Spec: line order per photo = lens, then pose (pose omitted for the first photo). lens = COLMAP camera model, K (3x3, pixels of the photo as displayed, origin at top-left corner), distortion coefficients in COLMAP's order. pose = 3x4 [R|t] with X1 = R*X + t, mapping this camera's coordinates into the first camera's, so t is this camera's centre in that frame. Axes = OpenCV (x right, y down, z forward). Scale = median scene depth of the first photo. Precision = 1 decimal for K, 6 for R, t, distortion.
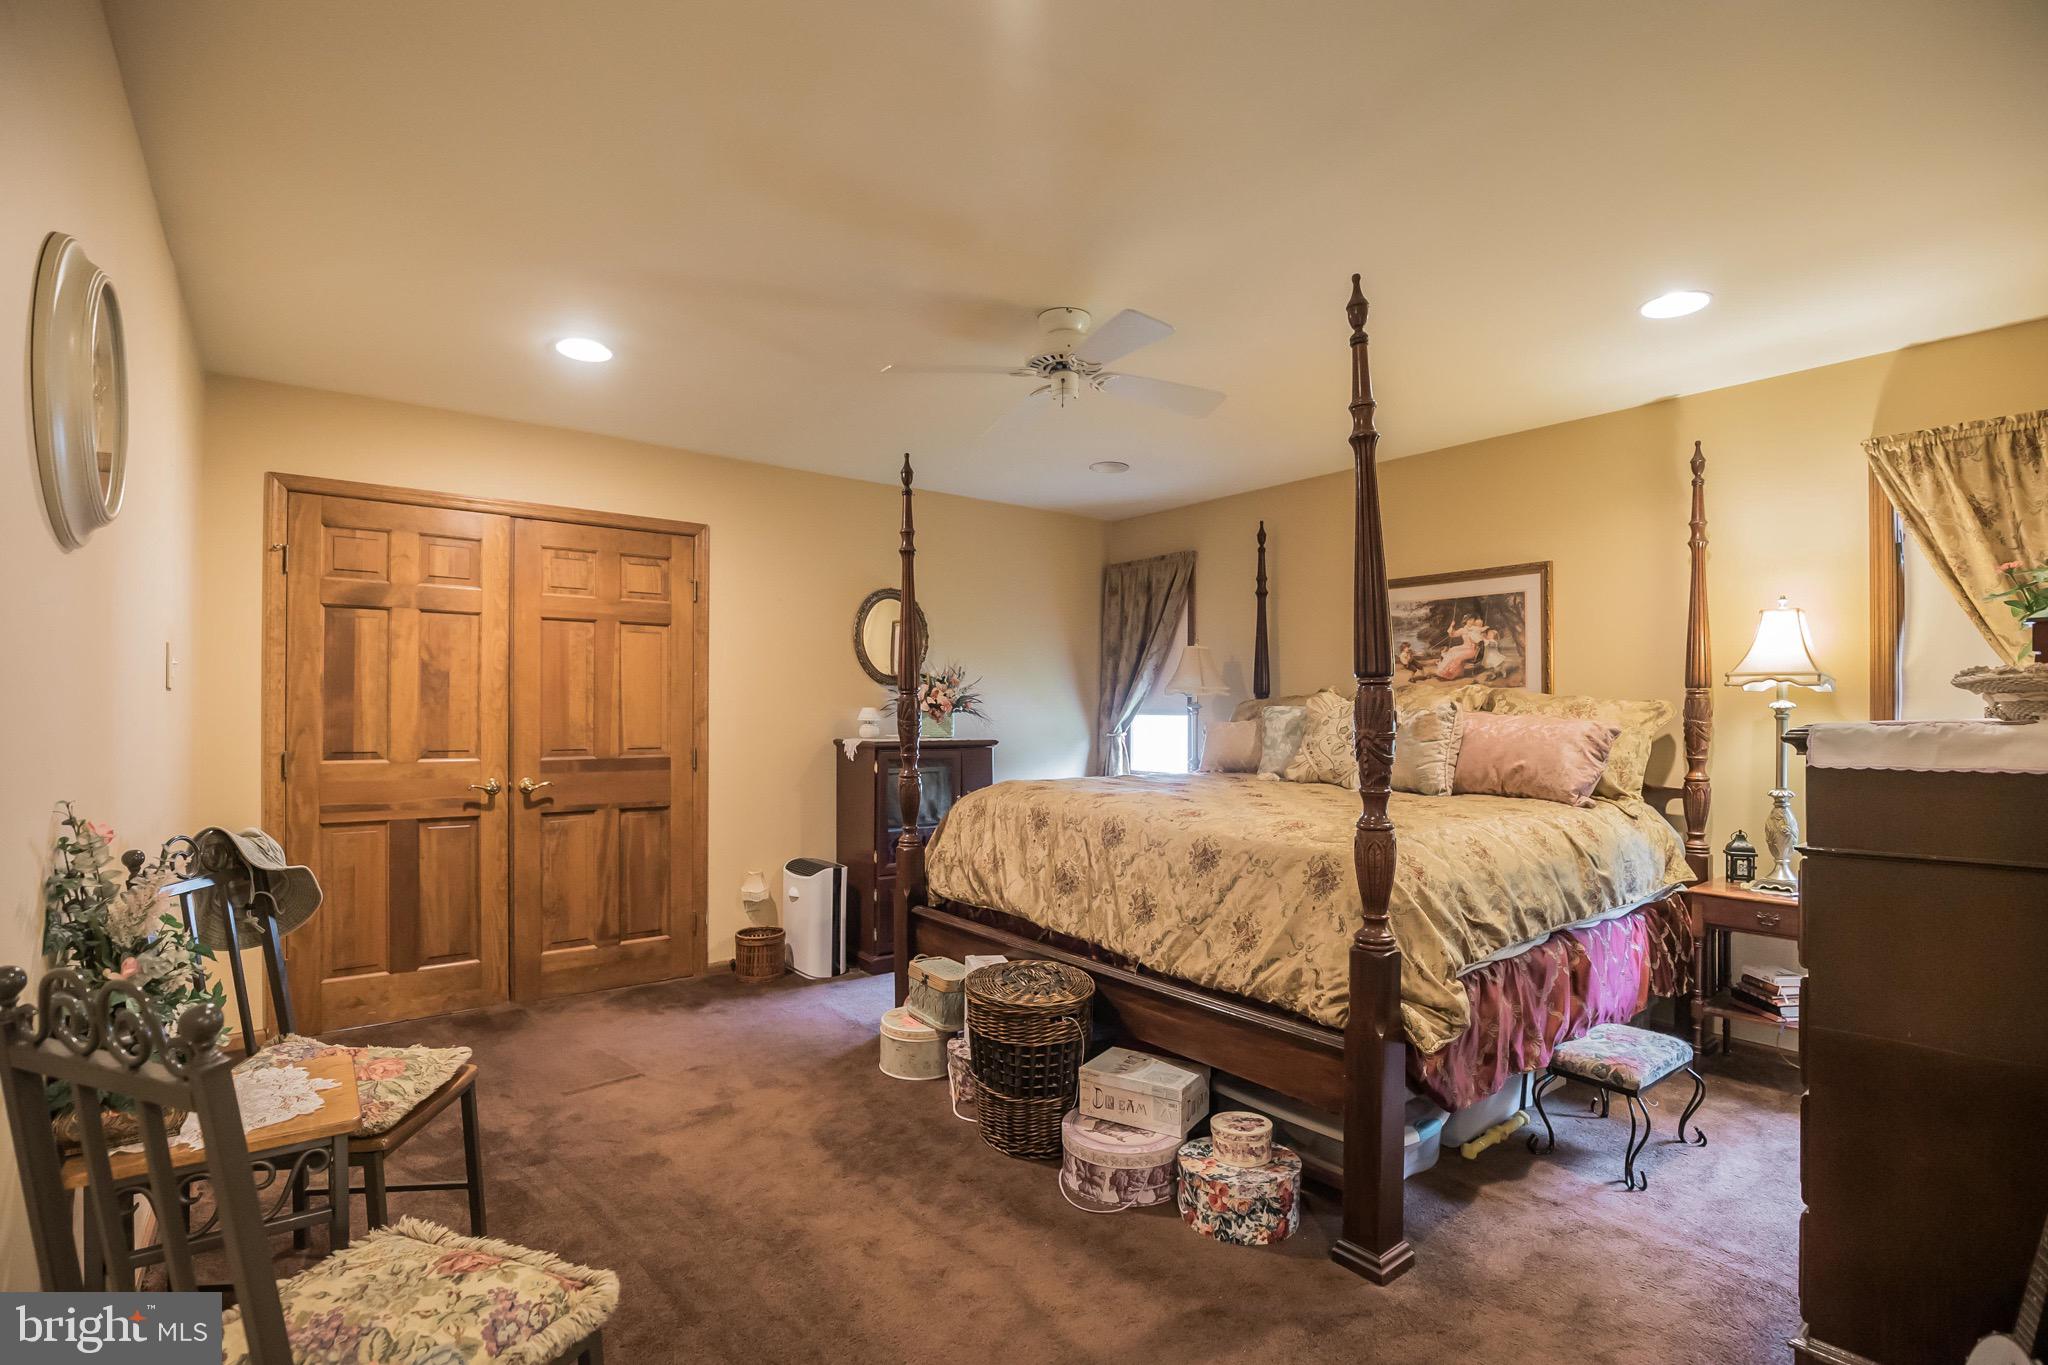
lens RADIAL K [[933.8, 0, 1024.9], [0, 933.8, 703.1], [0, 0, 1]] dist [0.000136, 0.000203]
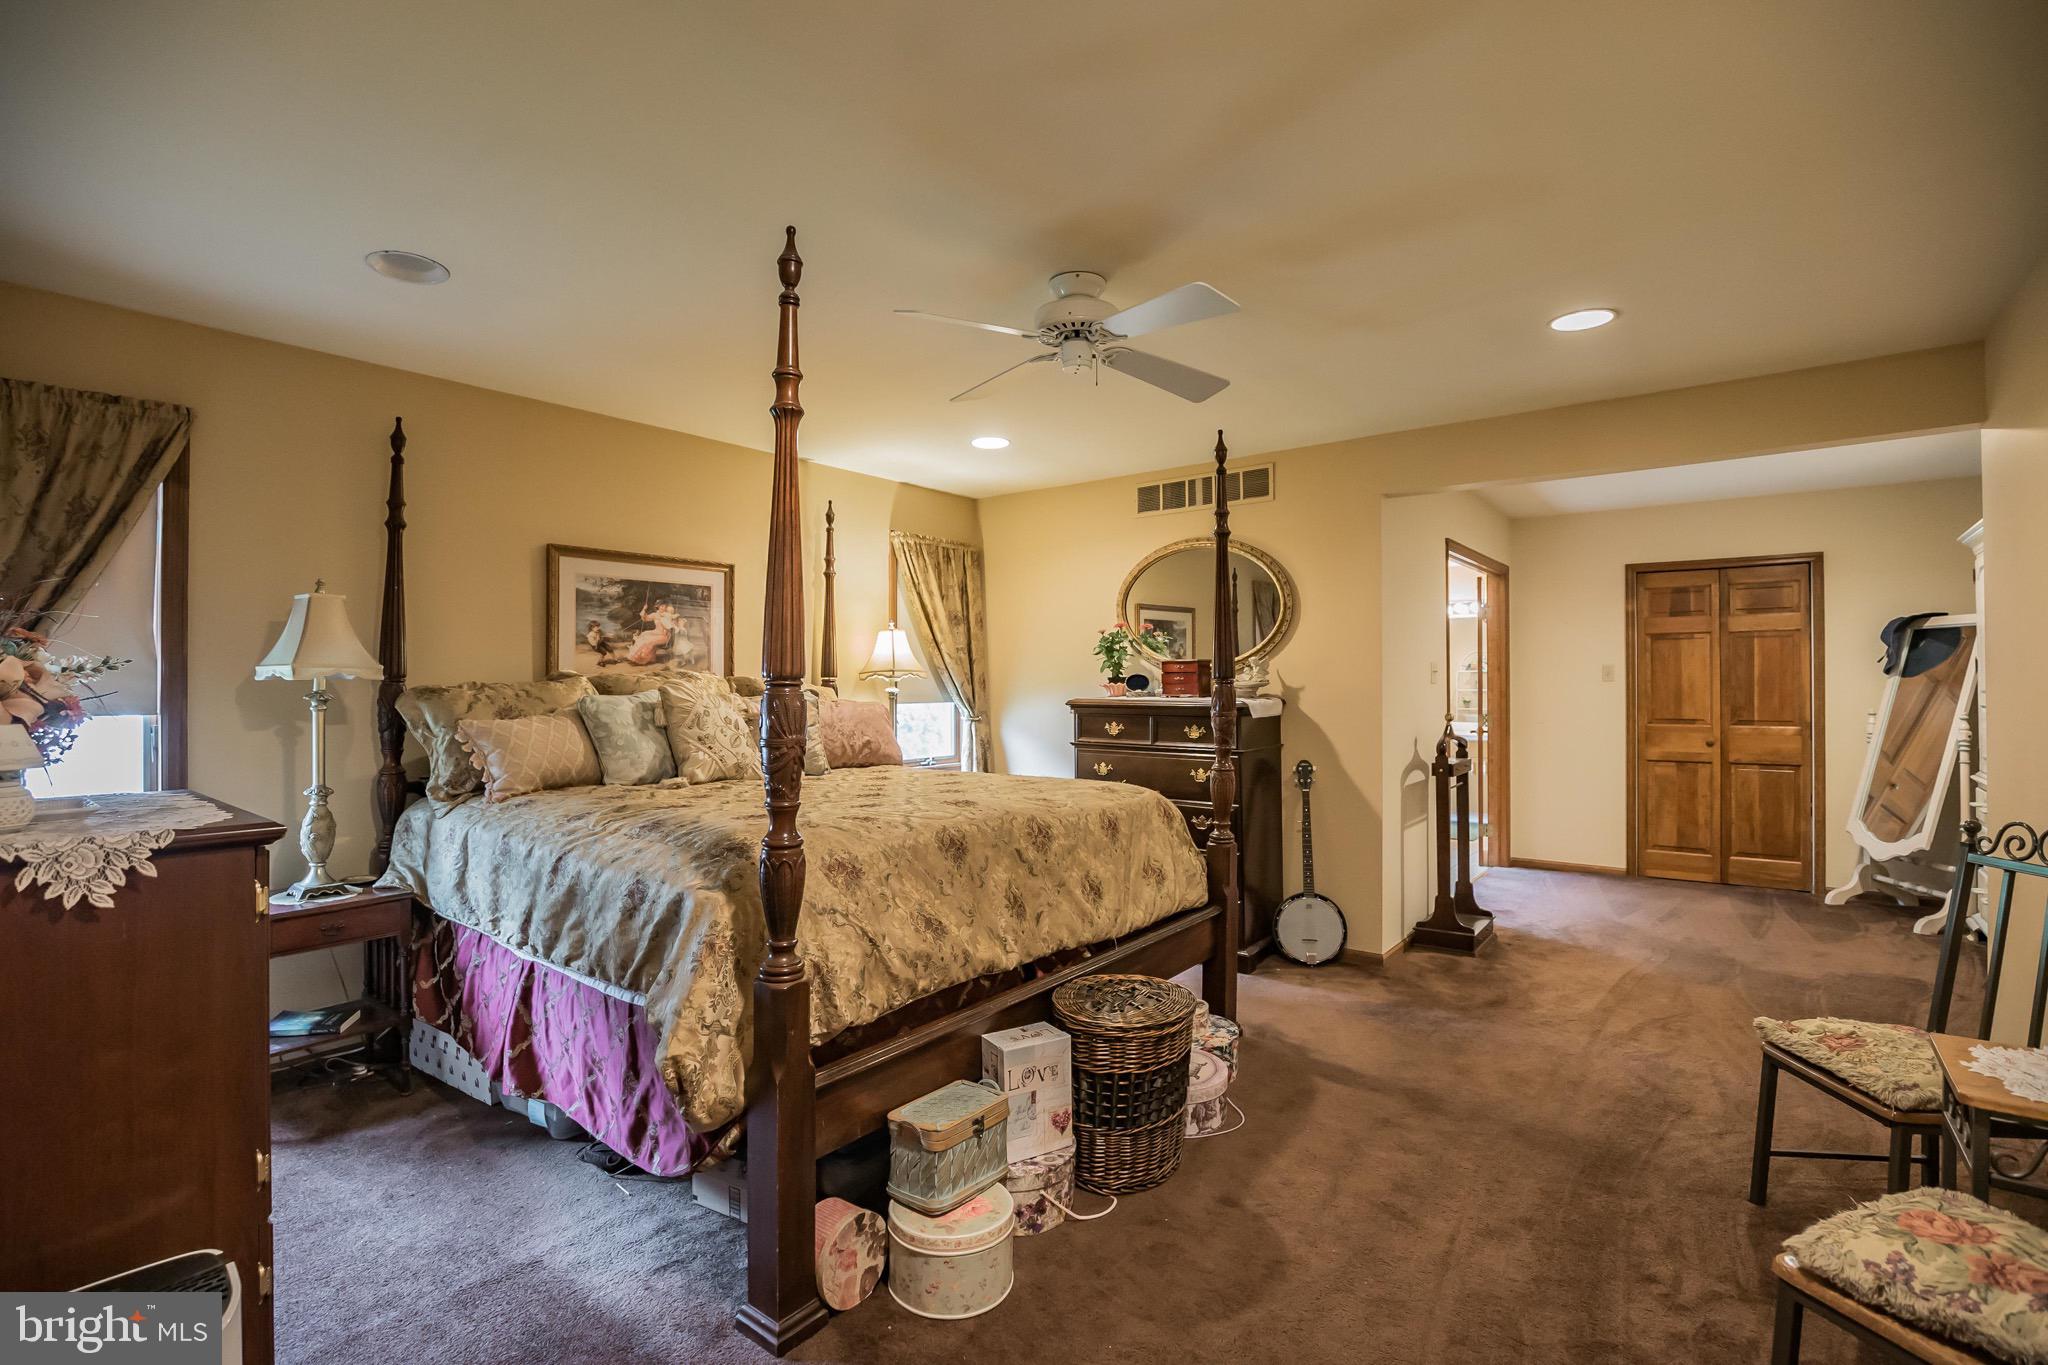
lens RADIAL K [[940.5, 0, 985.9], [0, 940.5, 682.9], [0, 0, 1]] dist [-0.031166, 0.001253]
pose [[-0.209459, -0.003258, 0.977812, -0.564494], [-0.003610, 0.999990, 0.002559, -0.010383], [-0.977811, -0.002994, -0.209469, 0.862238]]
